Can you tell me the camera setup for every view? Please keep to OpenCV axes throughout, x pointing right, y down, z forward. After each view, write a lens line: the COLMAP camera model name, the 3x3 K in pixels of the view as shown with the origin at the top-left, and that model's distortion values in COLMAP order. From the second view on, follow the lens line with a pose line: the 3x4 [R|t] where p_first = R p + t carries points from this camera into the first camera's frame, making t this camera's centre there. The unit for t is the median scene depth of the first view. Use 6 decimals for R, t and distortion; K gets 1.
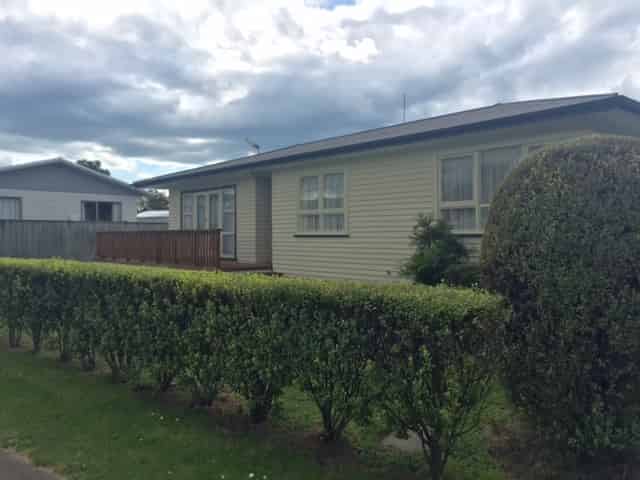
lens RADIAL K [[526.4, 0, 340.4], [0, 526.4, 238.9], [0, 0, 1]] dist [0.003907, -0.004953]
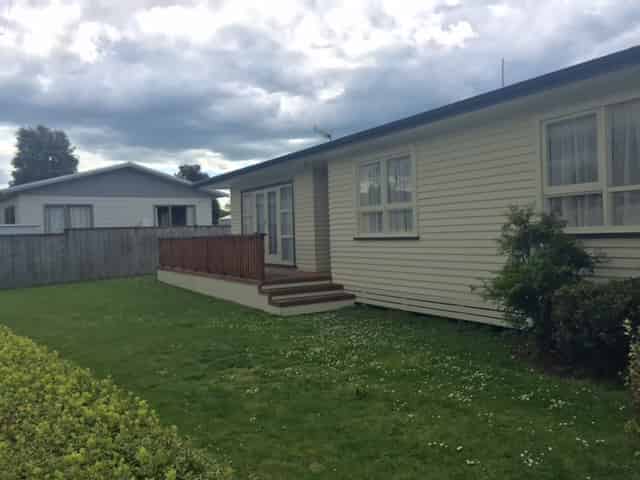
lens RADIAL K [[526.4, 0, 340.4], [0, 526.4, 238.9], [0, 0, 1]] dist [0.003907, -0.004953]
pose [[0.981124, -0.030424, -0.190974, 0.031850], [0.032373, 0.999451, 0.007091, -0.008637], [0.190653, -0.013139, 0.981570, 0.151809]]
